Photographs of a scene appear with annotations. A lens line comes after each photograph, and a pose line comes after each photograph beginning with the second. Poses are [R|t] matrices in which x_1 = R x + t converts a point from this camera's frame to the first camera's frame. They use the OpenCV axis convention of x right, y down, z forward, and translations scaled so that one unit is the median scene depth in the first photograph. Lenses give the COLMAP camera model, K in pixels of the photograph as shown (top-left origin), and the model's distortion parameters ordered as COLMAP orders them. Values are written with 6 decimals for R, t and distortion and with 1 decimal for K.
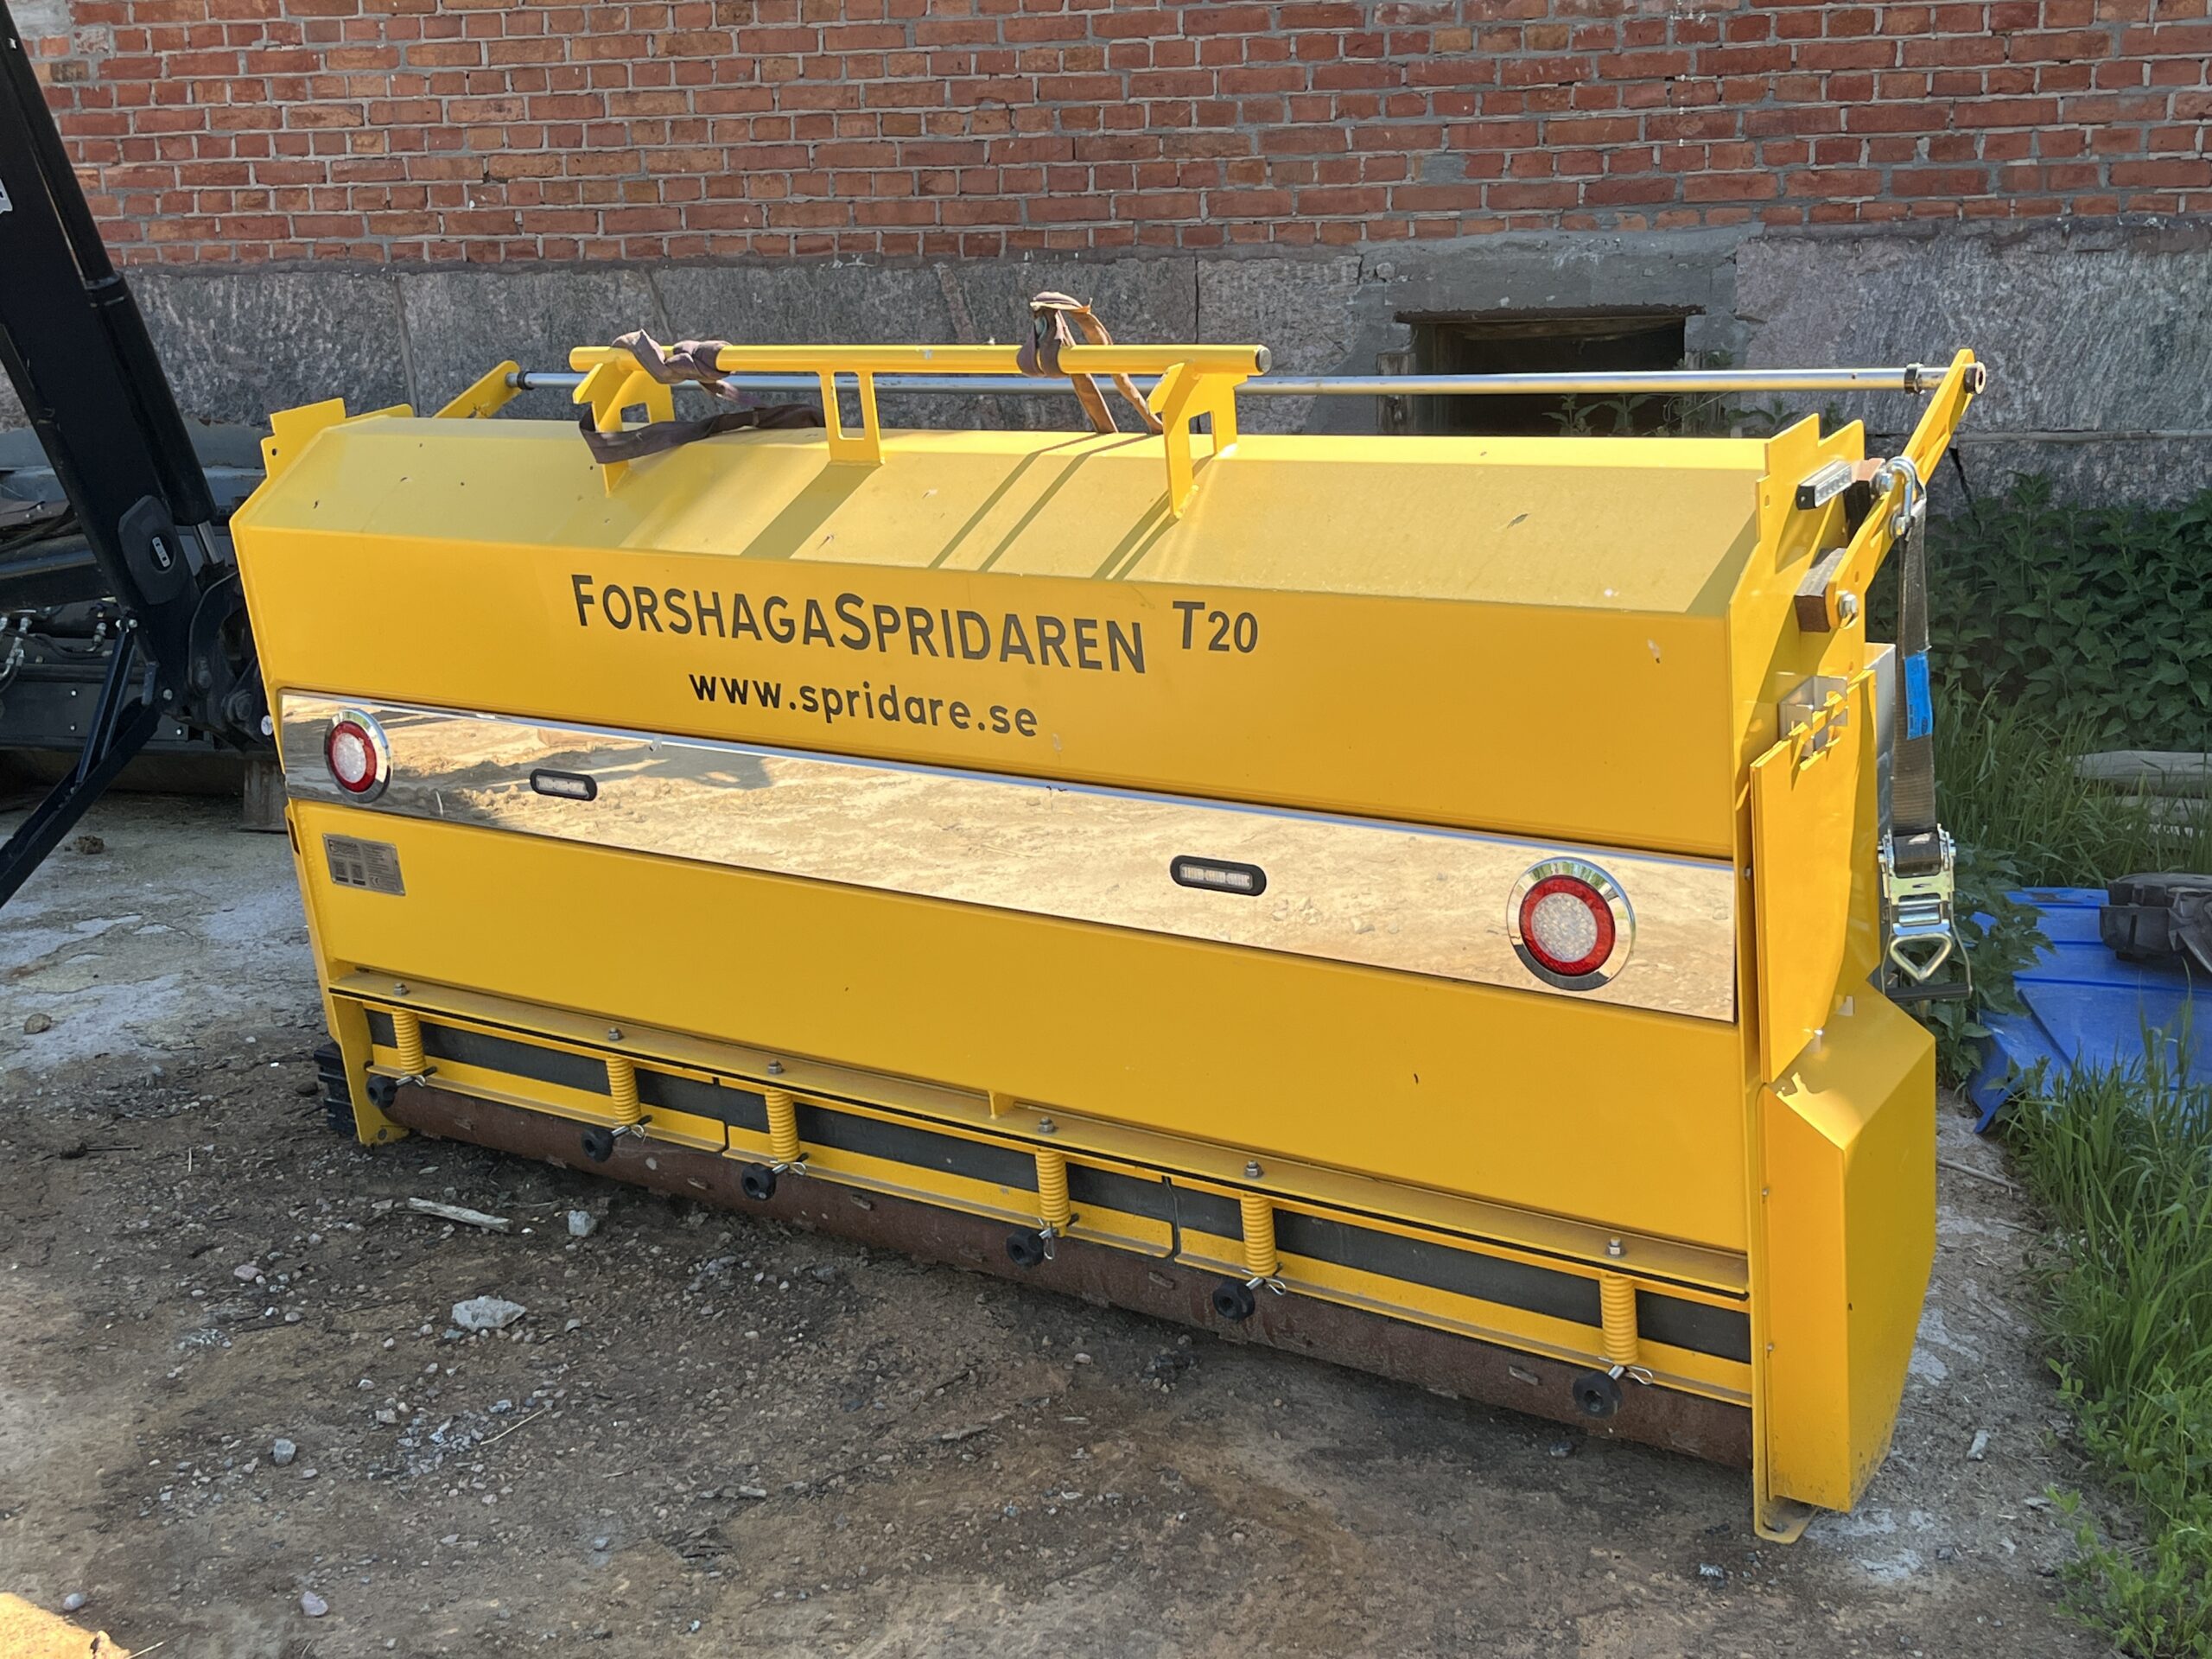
lens RADIAL K [[2544.1, 0, 1107.9], [0, 2544.1, 845.9], [0, 0, 1]] dist [0.090149, -0.175227]
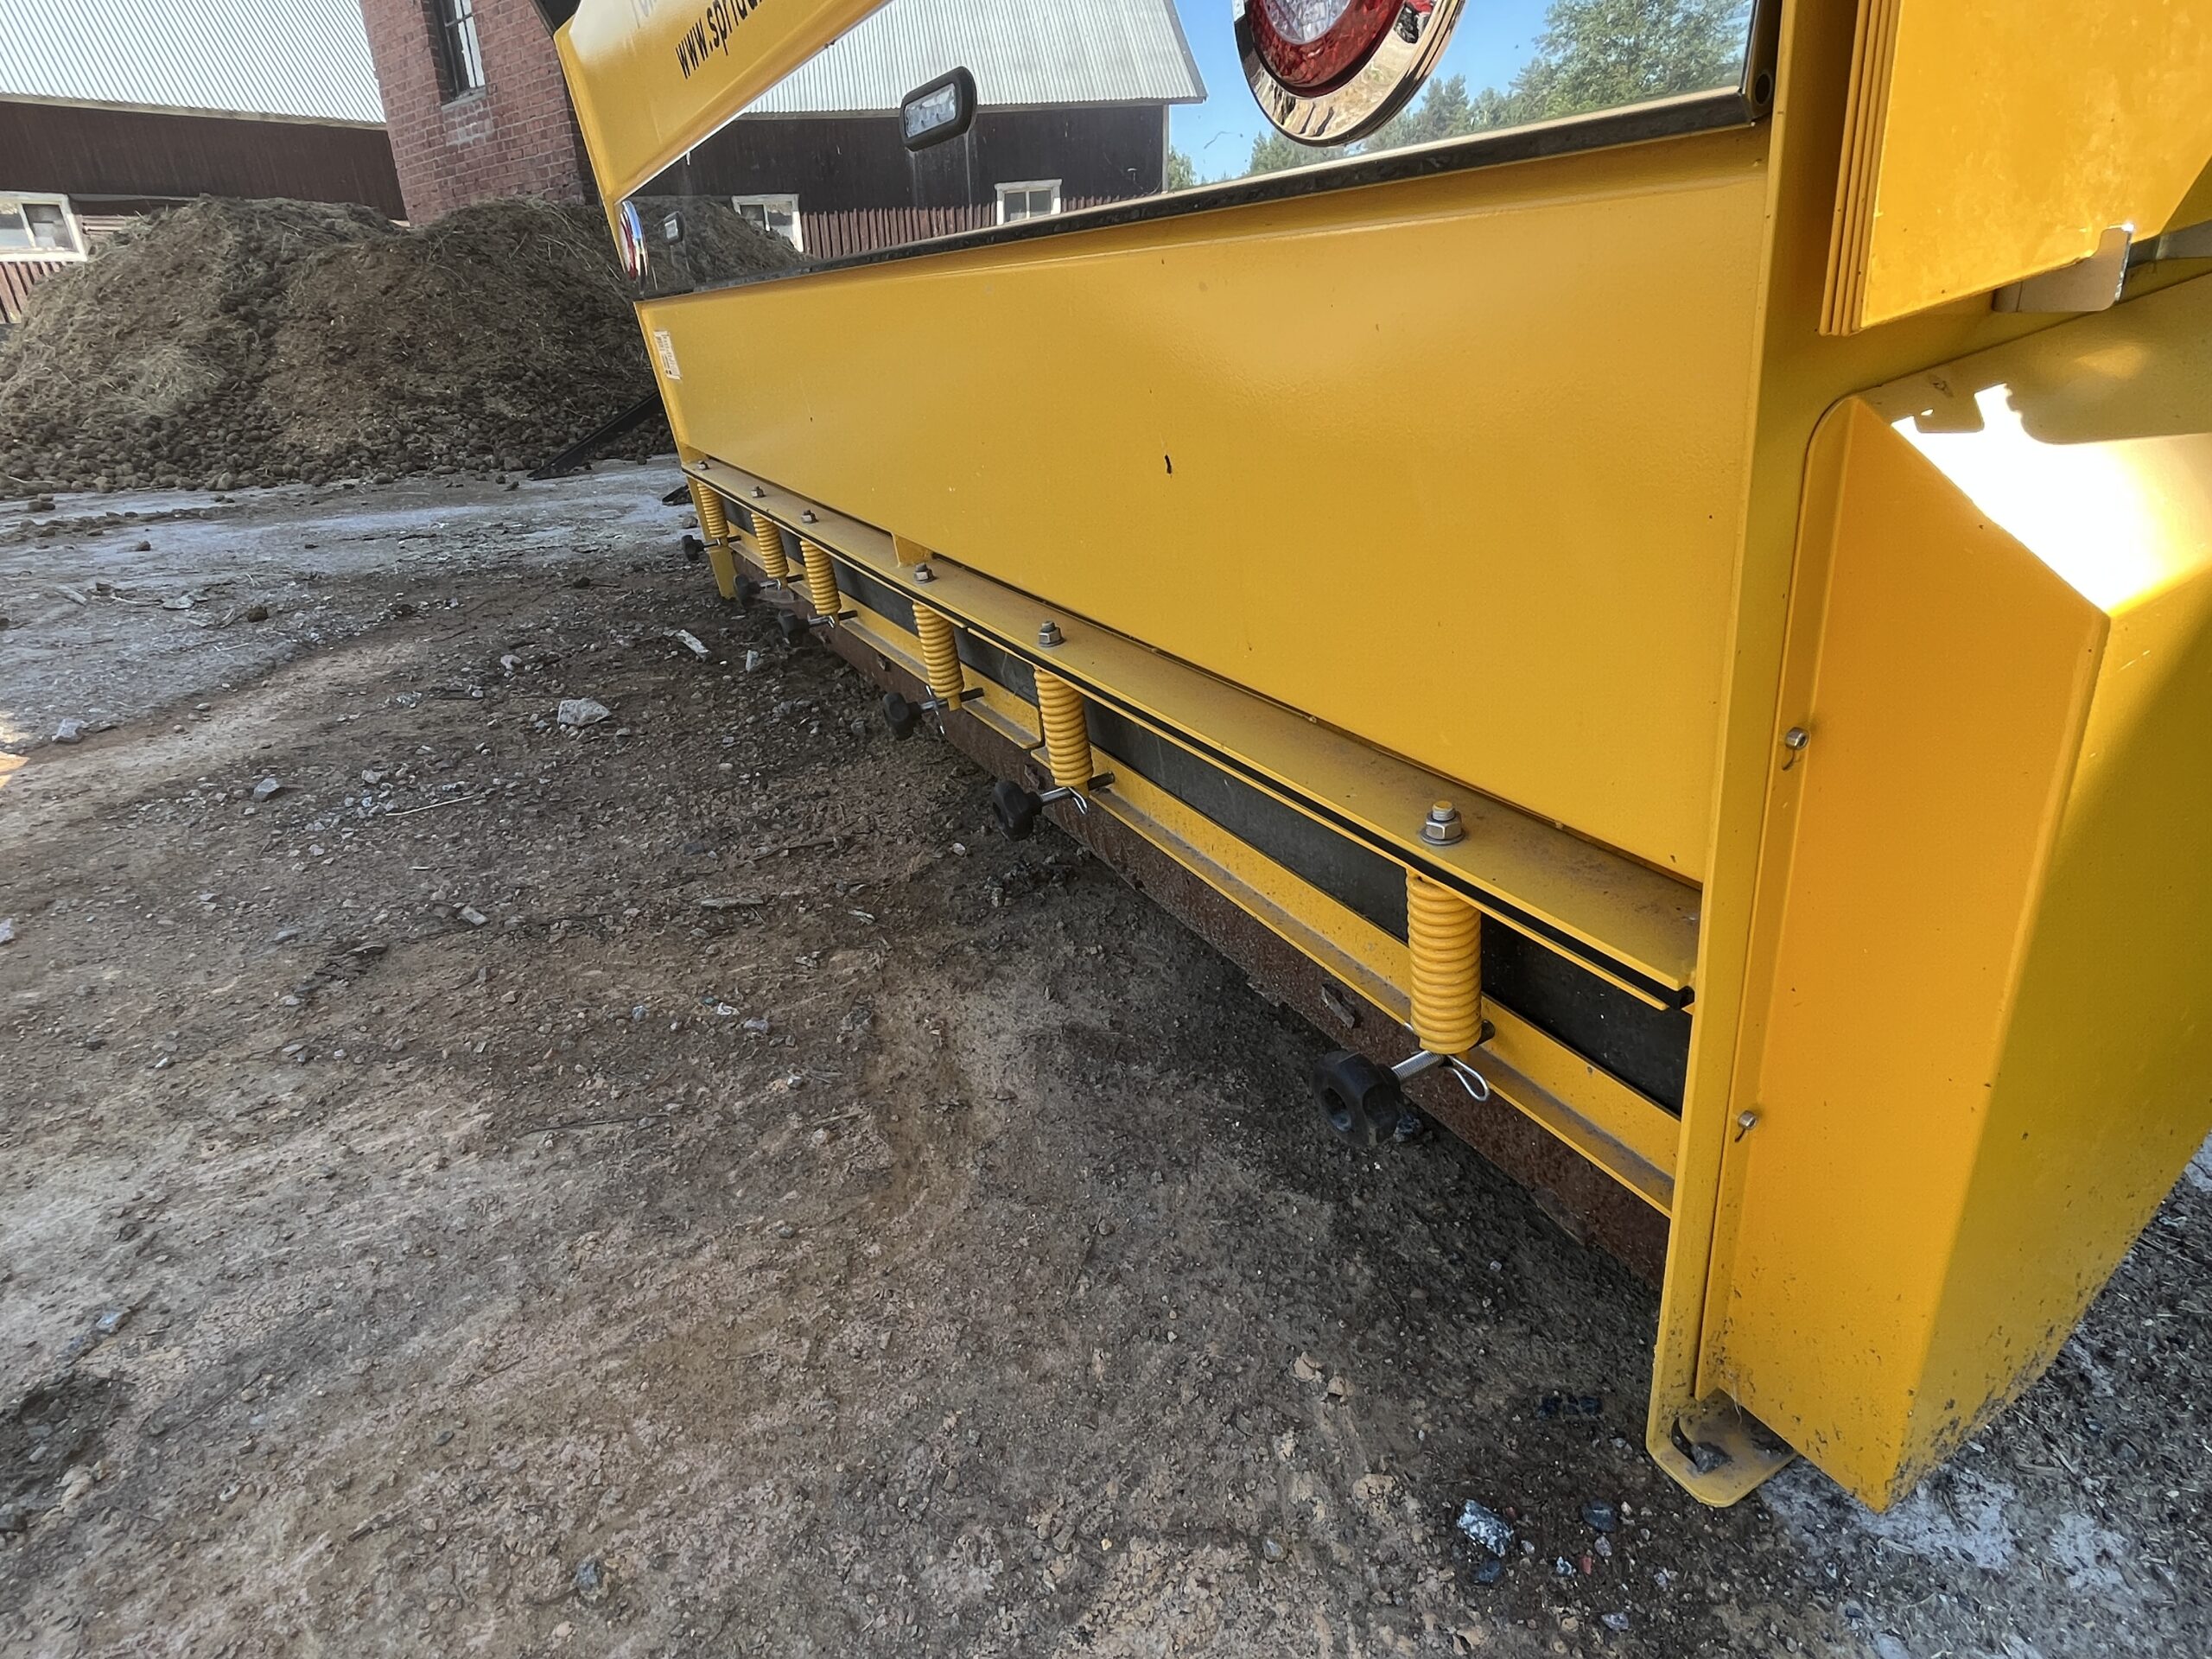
lens RADIAL K [[1166.3, 0, 1081.2], [0, 1166.3, 828.7], [0, 0, 1]] dist [-0.000358, -0.000276]
pose [[0.884969, 0.182122, -0.428557, 0.099554], [-0.089160, 0.969588, 0.227926, 0.049576], [0.457034, -0.163497, 0.874293, 0.336134]]
